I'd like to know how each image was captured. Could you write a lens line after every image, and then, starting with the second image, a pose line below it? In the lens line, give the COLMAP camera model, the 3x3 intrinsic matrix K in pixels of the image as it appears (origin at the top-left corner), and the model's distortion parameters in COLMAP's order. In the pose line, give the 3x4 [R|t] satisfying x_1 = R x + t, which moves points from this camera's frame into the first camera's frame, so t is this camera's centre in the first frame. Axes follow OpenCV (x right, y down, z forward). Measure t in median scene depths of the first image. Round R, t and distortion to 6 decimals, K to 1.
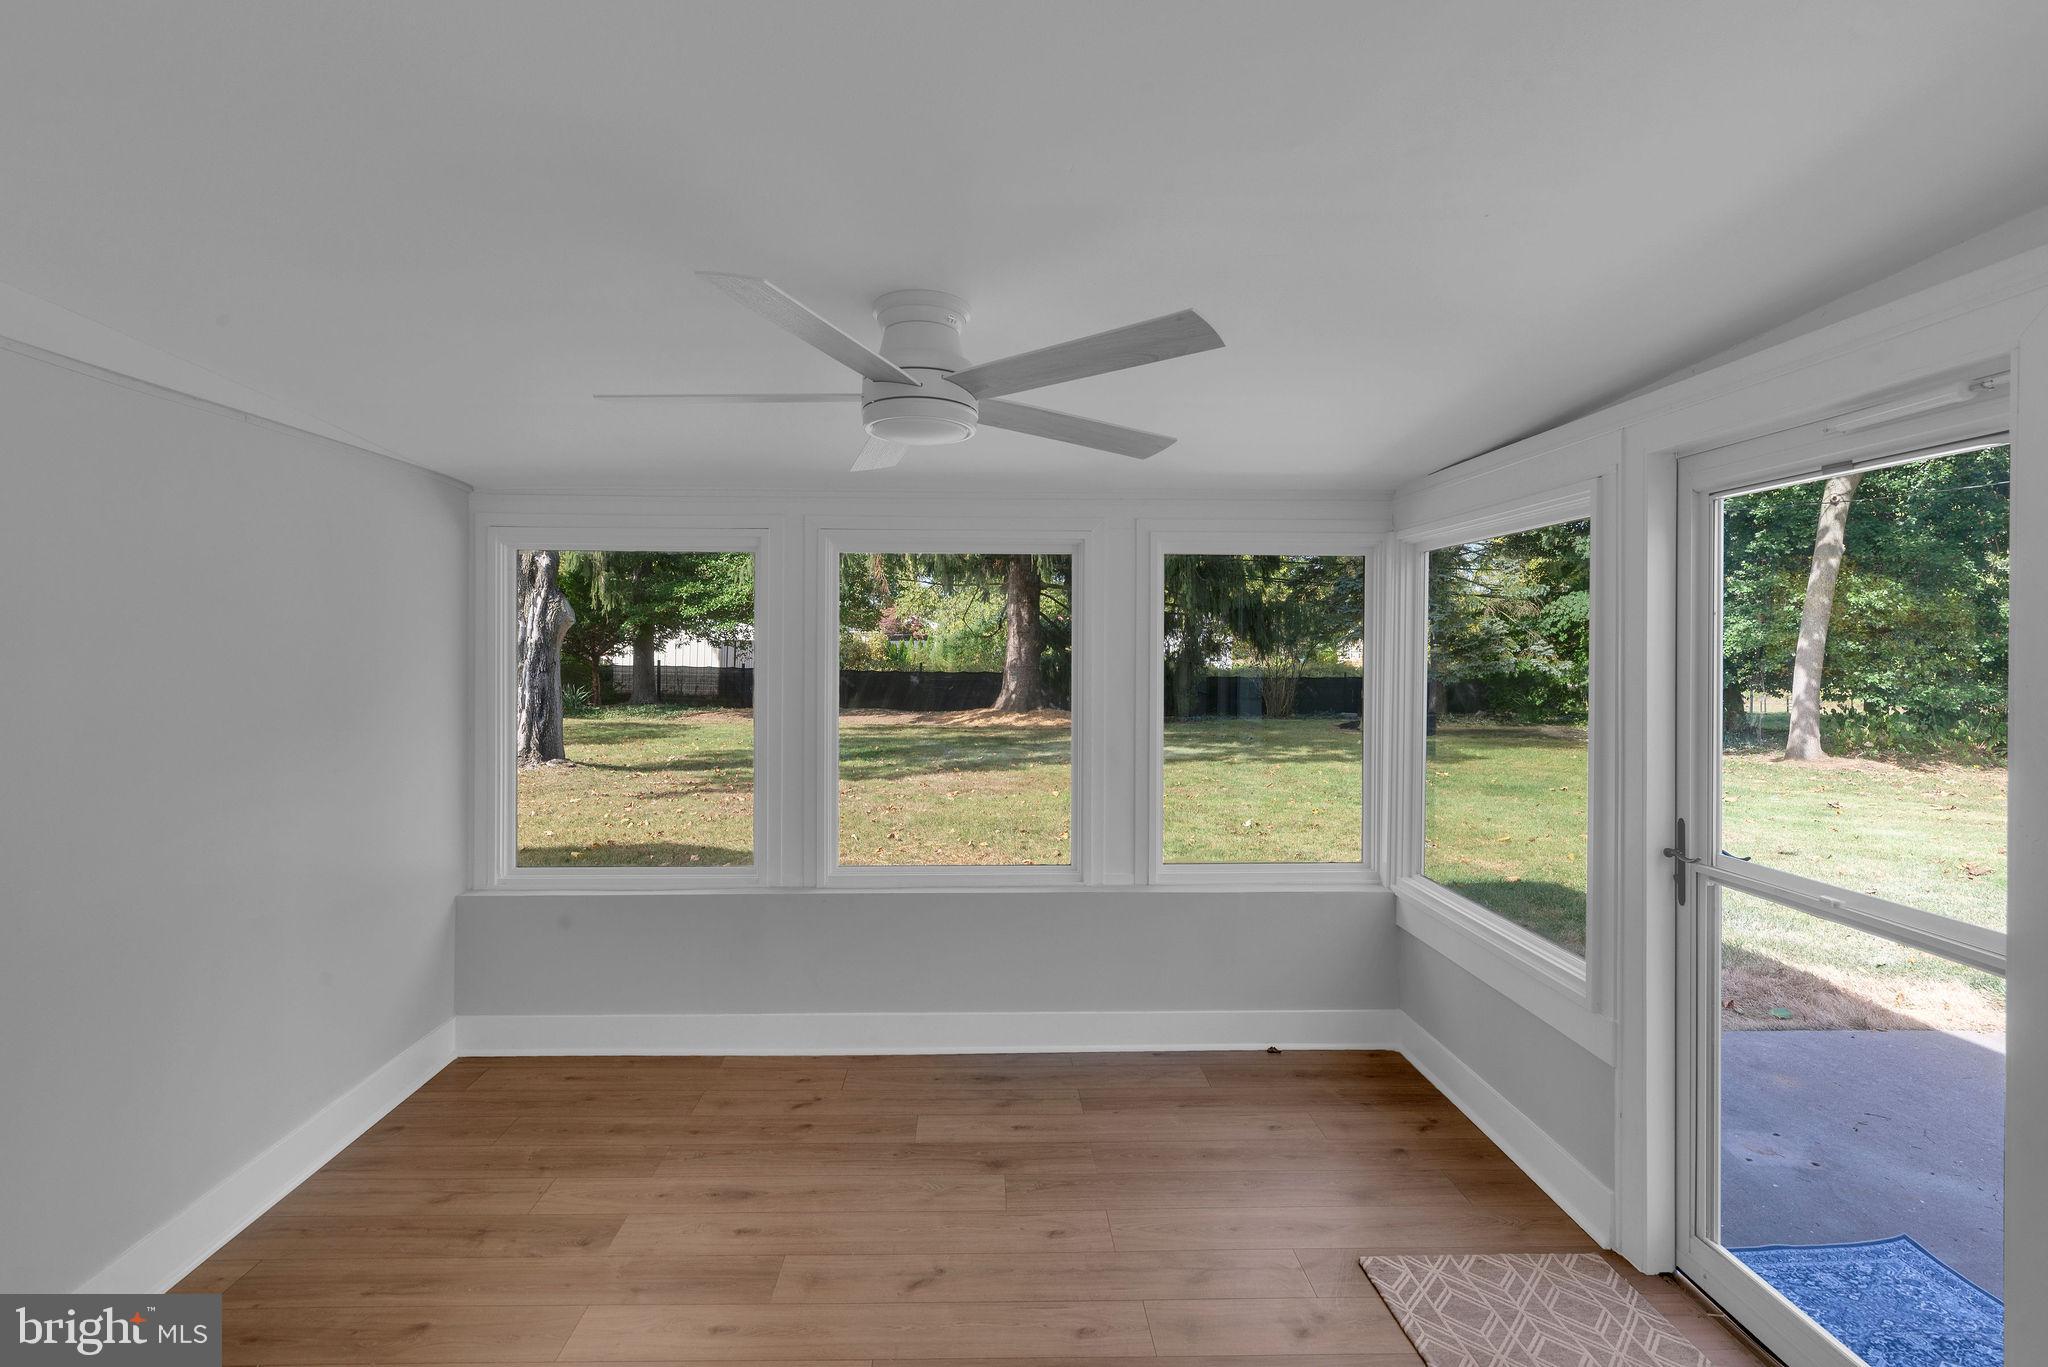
lens RADIAL K [[1028.9, 0, 984.7], [0, 1028.9, 657.4], [0, 0, 1]] dist [0.003079, 0.001267]
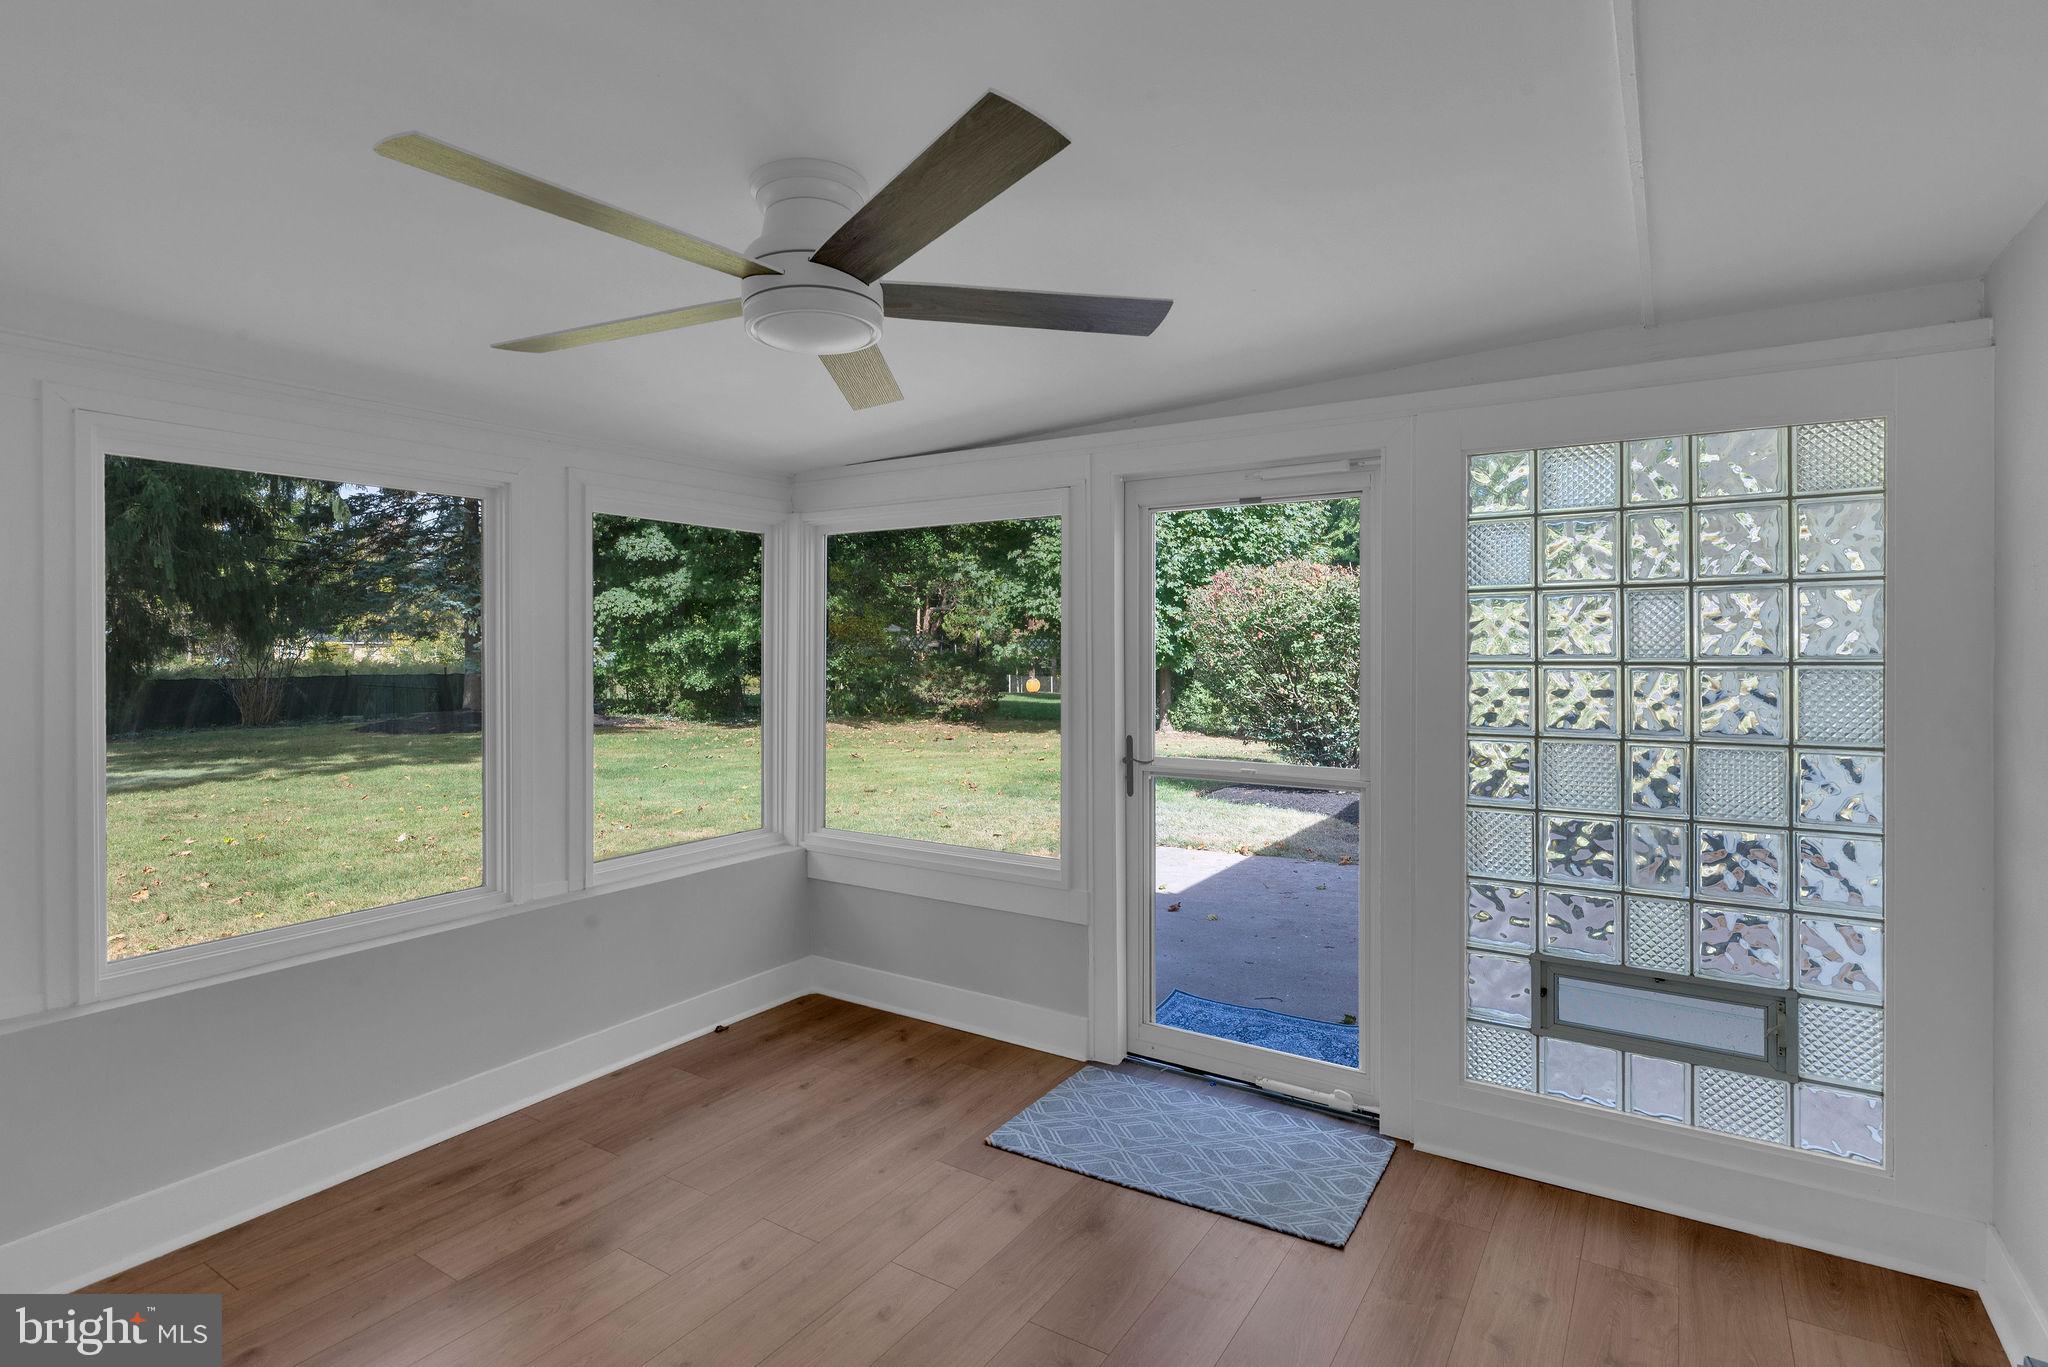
lens RADIAL K [[1028.9, 0, 1016.0], [0, 1028.9, 662.4], [0, 0, 1]] dist [0.003079, 0.001267]
pose [[0.555161, -0.016468, 0.831580, -0.413191], [0.011111, 0.999862, 0.012382, 0.025581], [-0.831669, 0.002366, 0.555267, 0.242165]]
